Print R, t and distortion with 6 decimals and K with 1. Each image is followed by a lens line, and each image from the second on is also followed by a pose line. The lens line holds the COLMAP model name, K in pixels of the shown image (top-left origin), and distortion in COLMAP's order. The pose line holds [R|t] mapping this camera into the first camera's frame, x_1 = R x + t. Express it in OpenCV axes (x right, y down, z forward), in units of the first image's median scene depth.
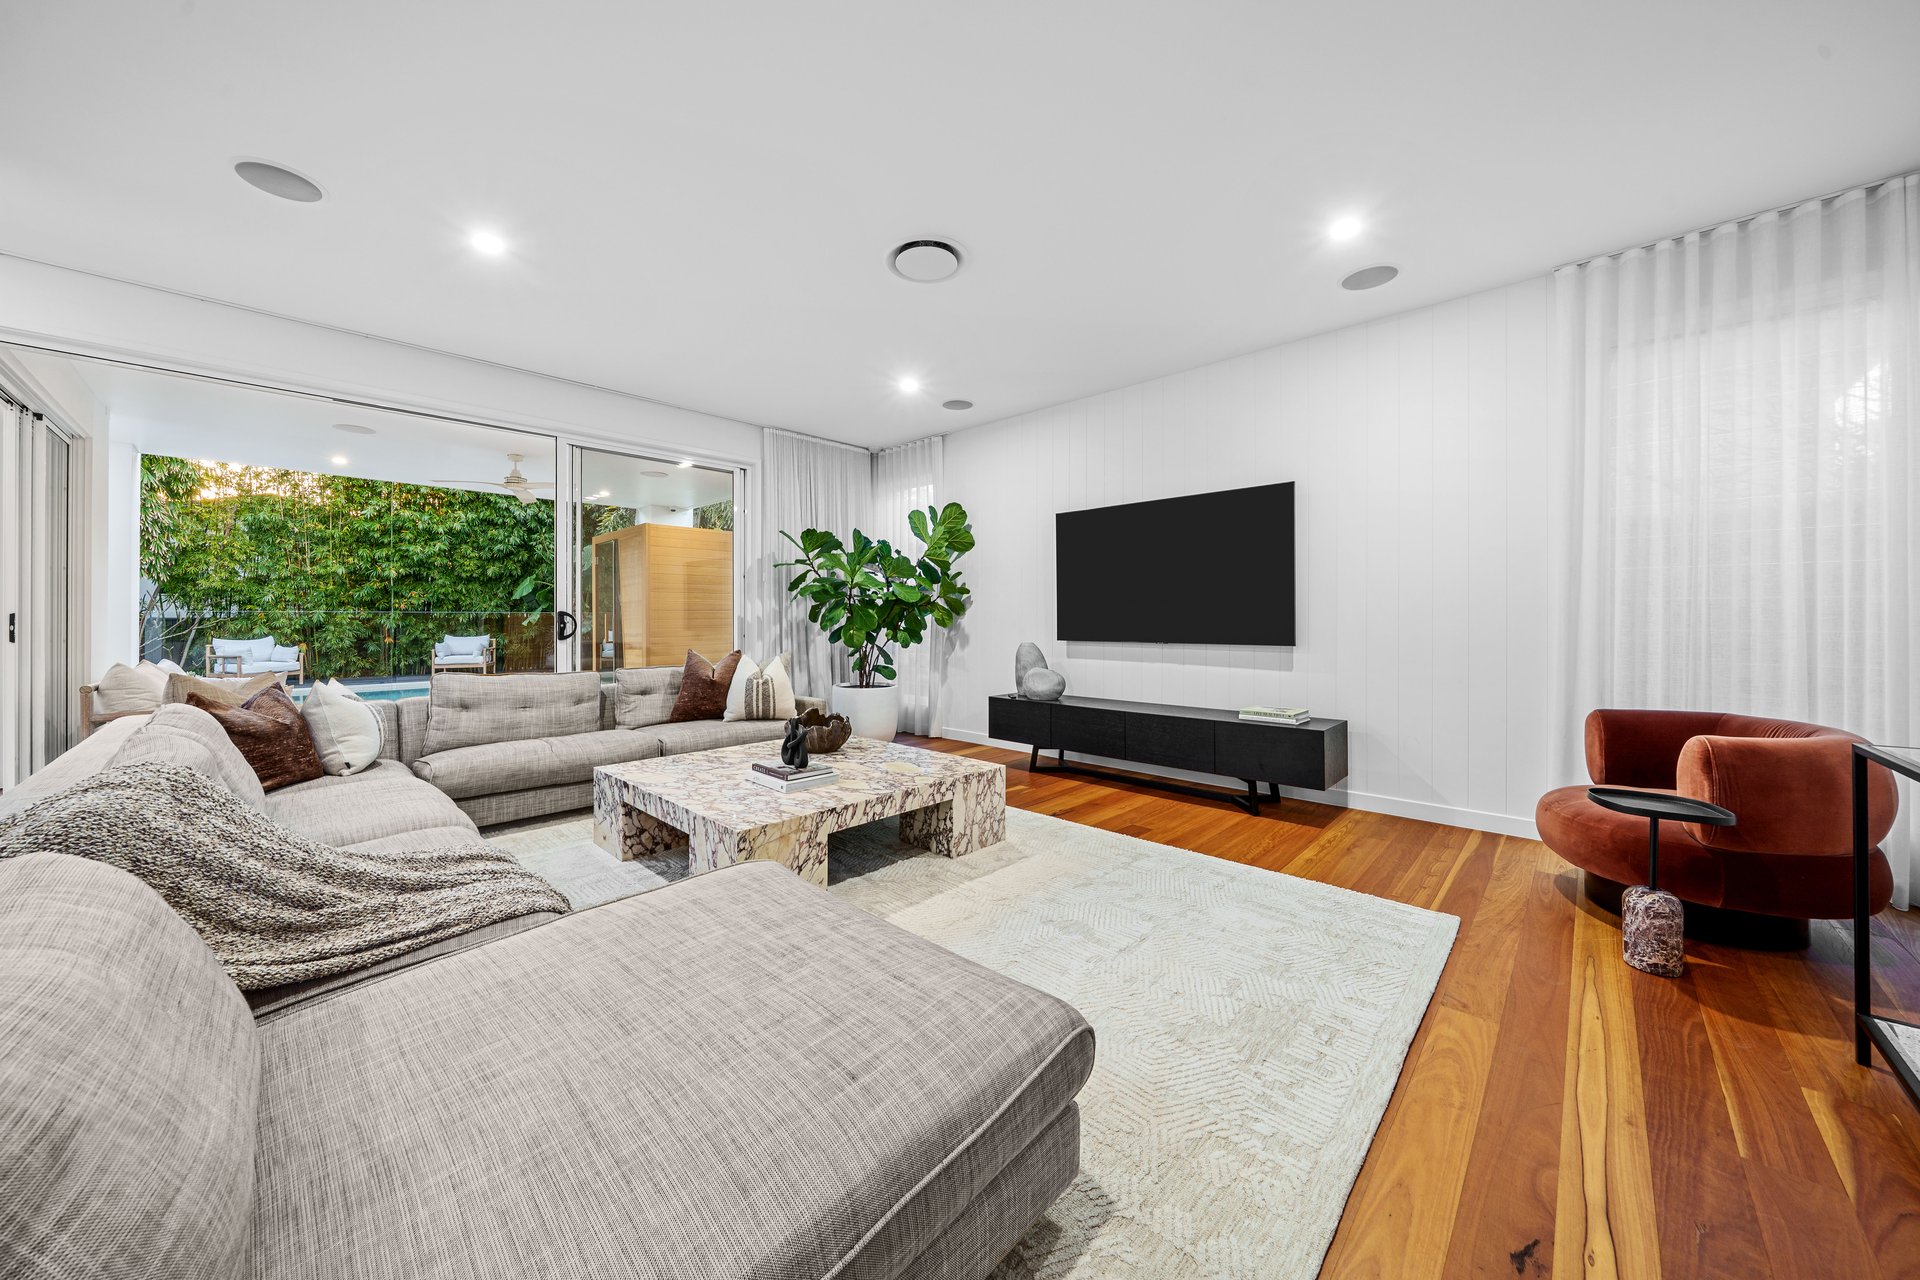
lens RADIAL K [[667.5, 0, 960.0], [0, 667.5, 624.5], [0, 0, 1]] dist [-0.009352, -0.000150]
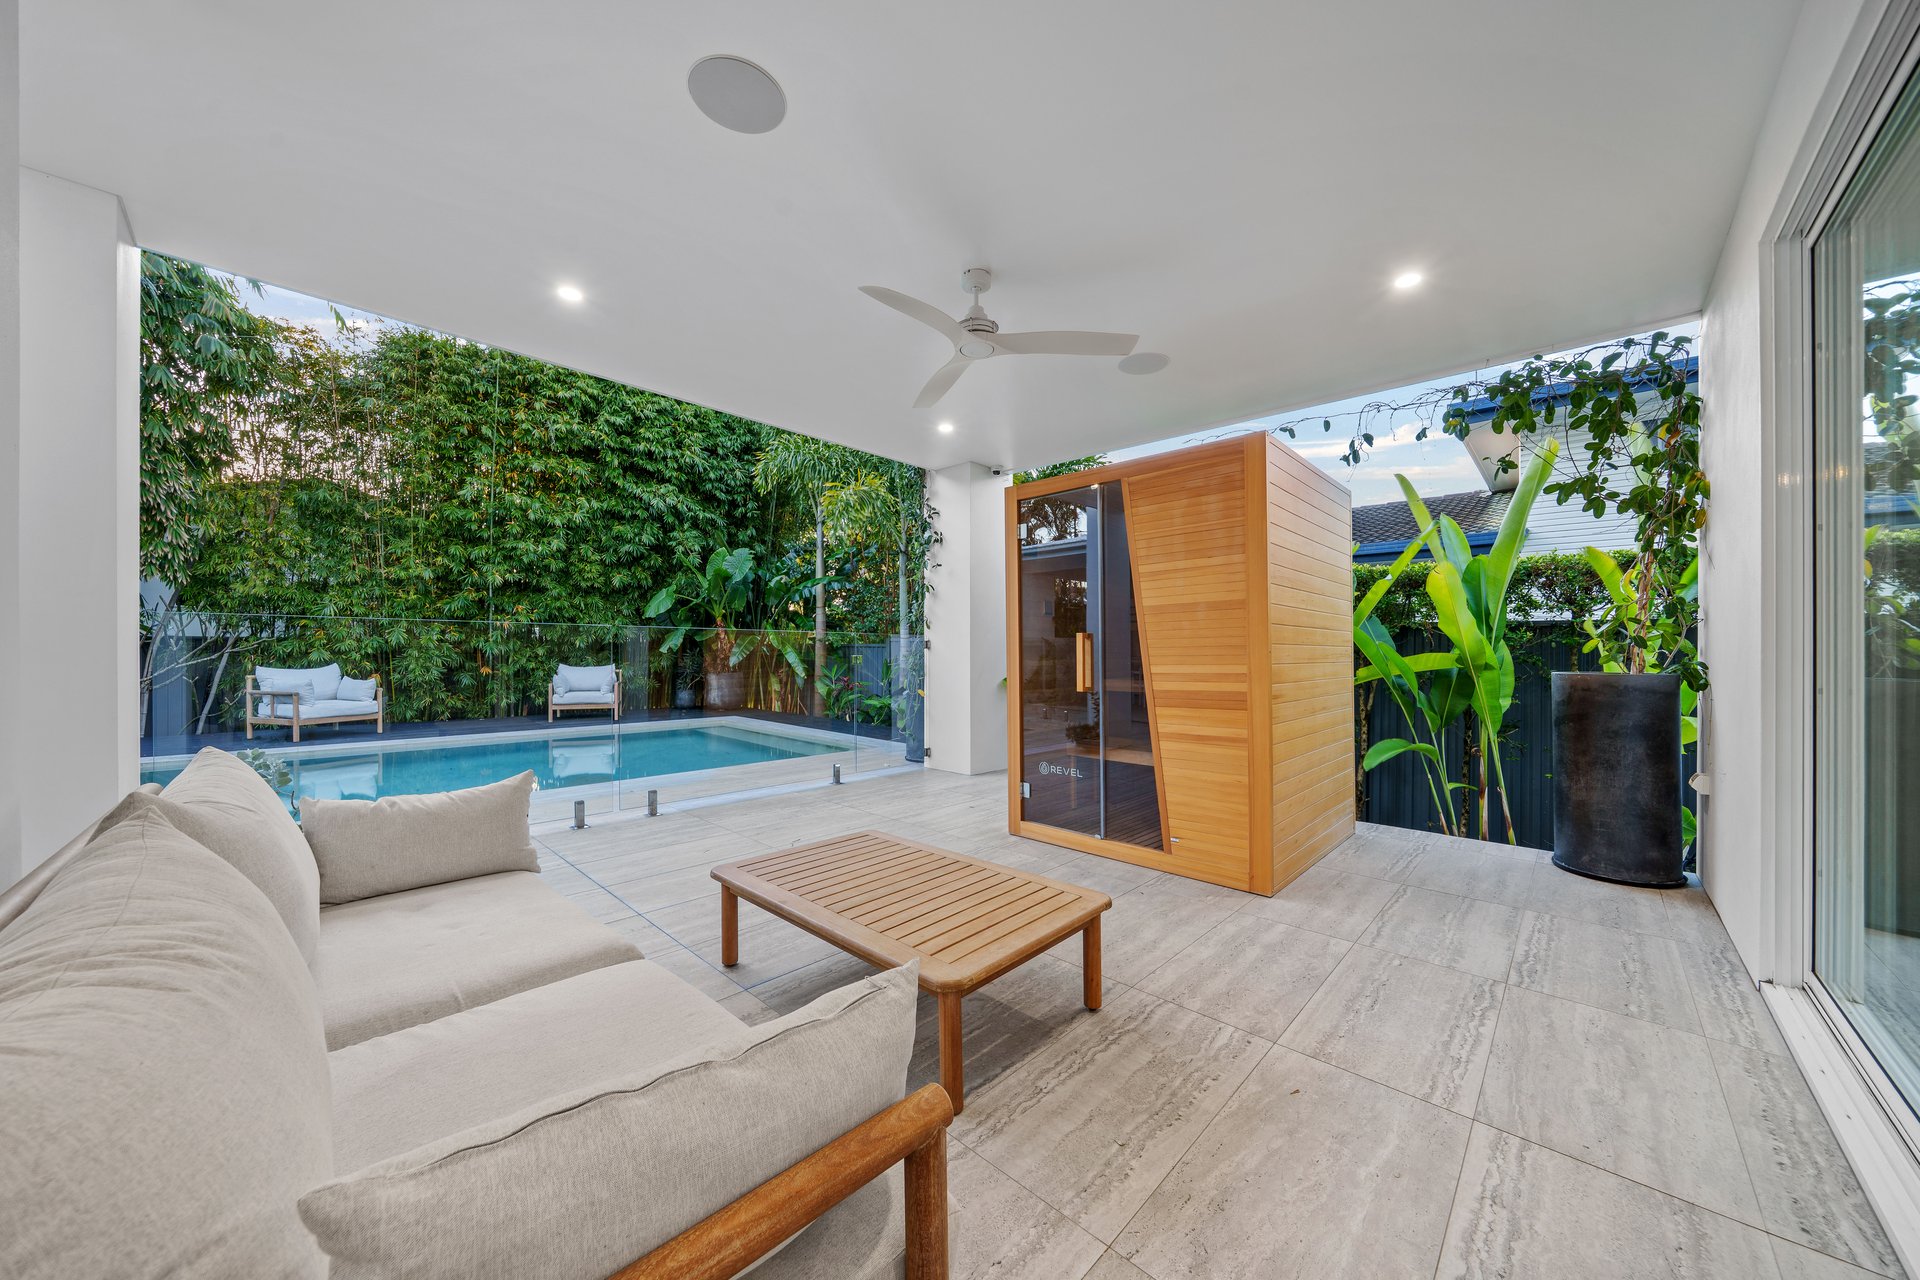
lens RADIAL K [[667.5, 0, 972.8], [0, 667.5, 666.8], [0, 0, 1]] dist [-0.009352, -0.000150]
pose [[0.999952, 0.009833, -0.000064, -0.329662], [-0.009831, 0.999844, 0.014660, 0.003486], [0.000208, -0.014658, 0.999893, 0.266674]]
